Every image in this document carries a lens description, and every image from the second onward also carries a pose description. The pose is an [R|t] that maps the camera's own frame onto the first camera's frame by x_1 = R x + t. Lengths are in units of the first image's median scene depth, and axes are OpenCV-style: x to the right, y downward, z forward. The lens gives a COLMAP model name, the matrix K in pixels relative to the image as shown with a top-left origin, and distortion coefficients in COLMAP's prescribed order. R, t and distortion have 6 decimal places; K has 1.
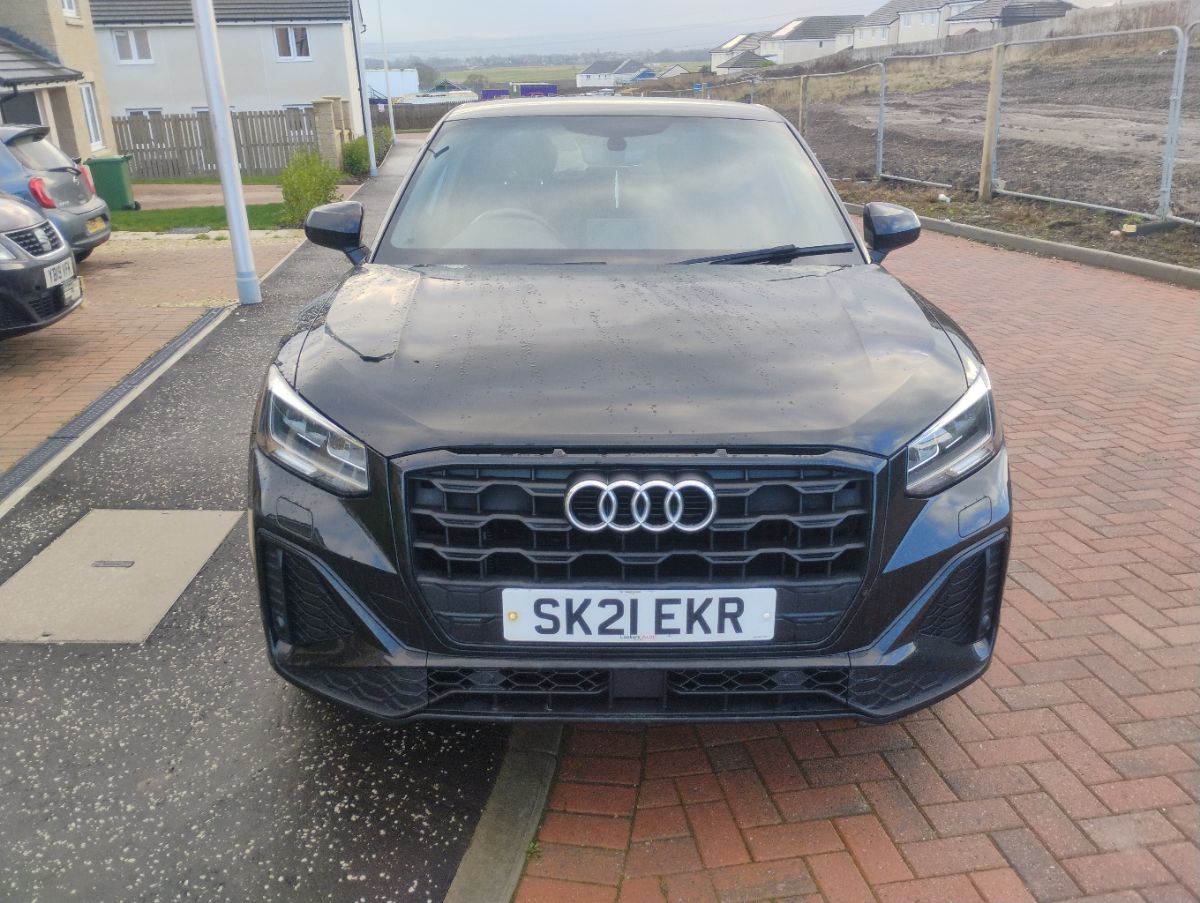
lens RADIAL K [[995.1, 0, 605.1], [0, 995.1, 451.1], [0, 0, 1]] dist [0.066857, -0.076839]
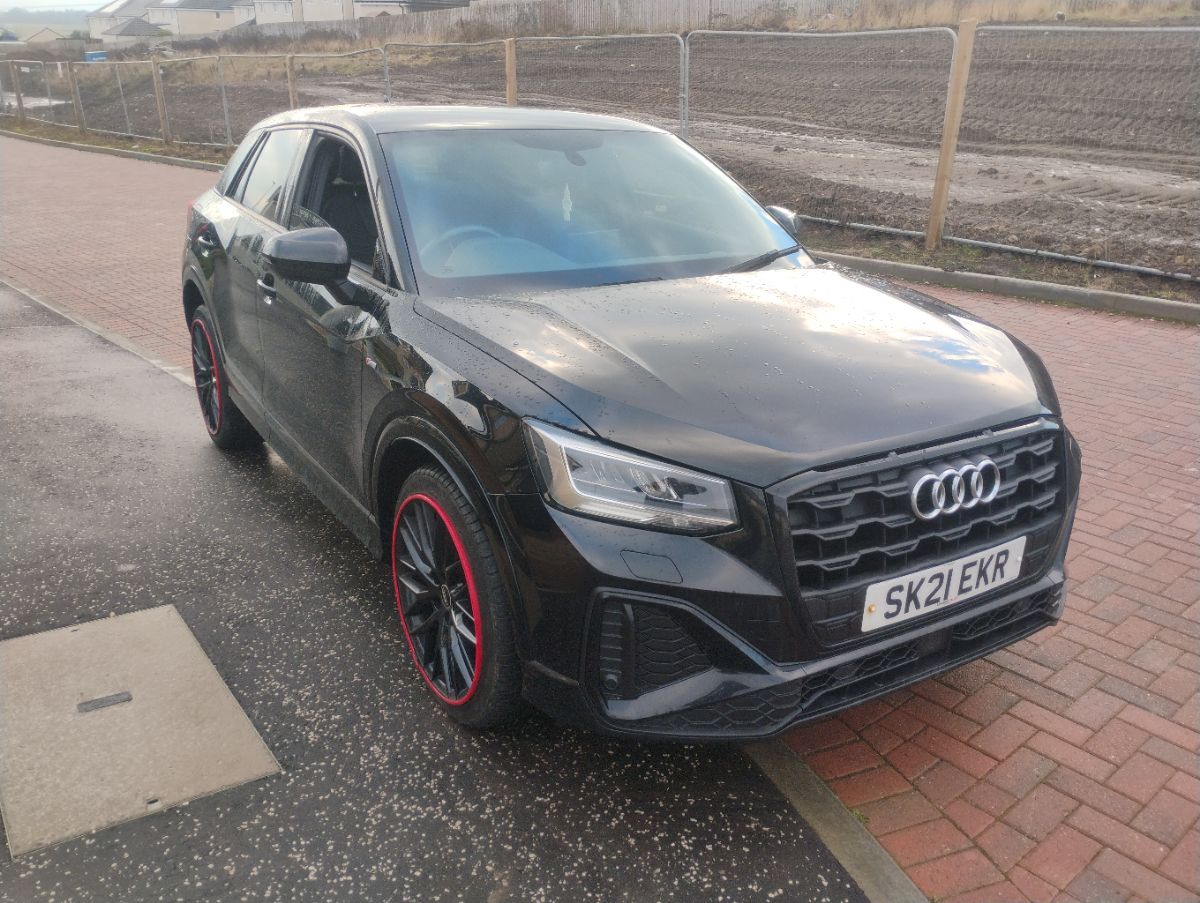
lens RADIAL K [[995.1, 0, 605.1], [0, 995.1, 451.1], [0, 0, 1]] dist [0.066857, -0.076839]
pose [[0.848915, -0.162078, 0.503065, -0.865417], [0.151533, 0.986498, 0.062121, -0.119158], [-0.506341, 0.023495, 0.862013, 0.190664]]
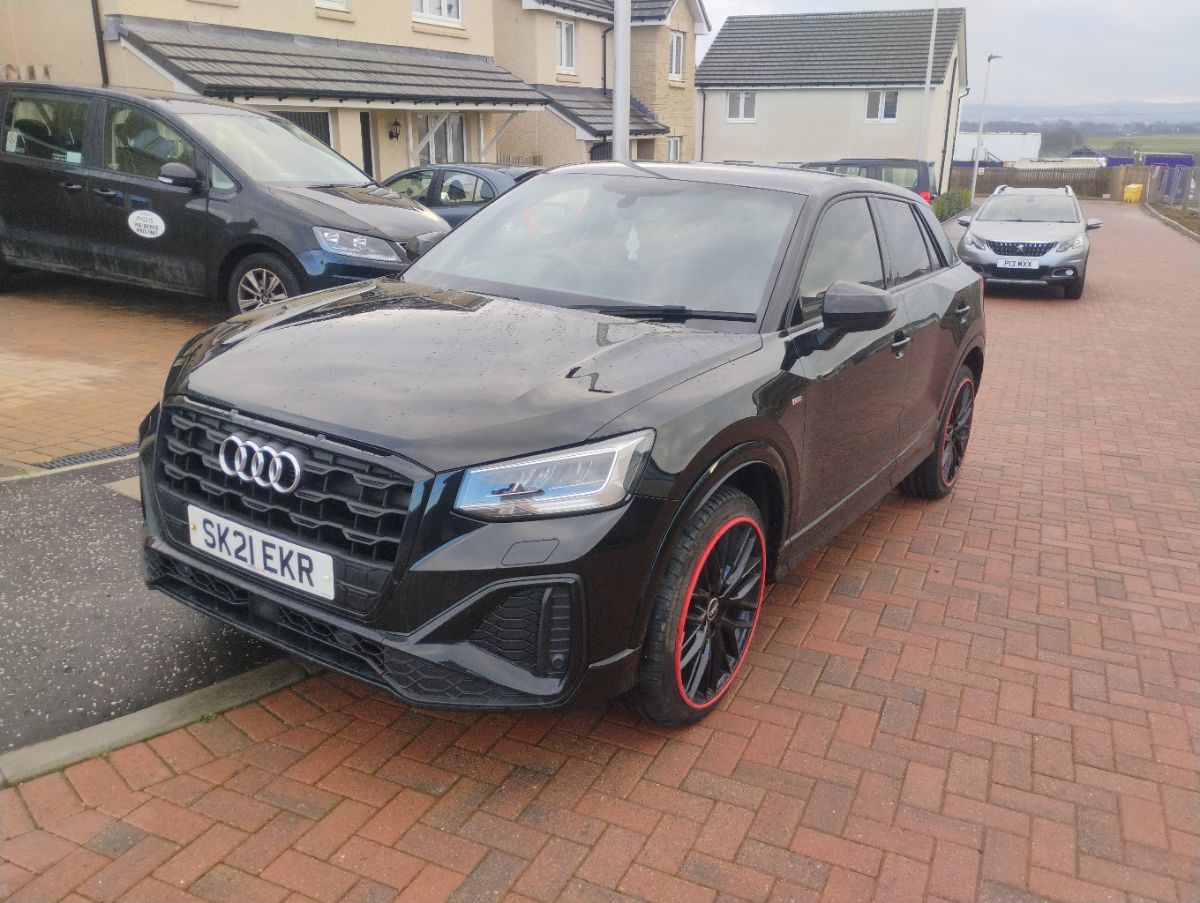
lens RADIAL K [[995.1, 0, 605.1], [0, 995.1, 451.1], [0, 0, 1]] dist [0.066857, -0.076839]
pose [[0.830763, 0.203961, -0.517911, 1.033438], [-0.231327, 0.972802, 0.012041, -0.076489], [0.506281, 0.109804, 0.855350, 0.118267]]
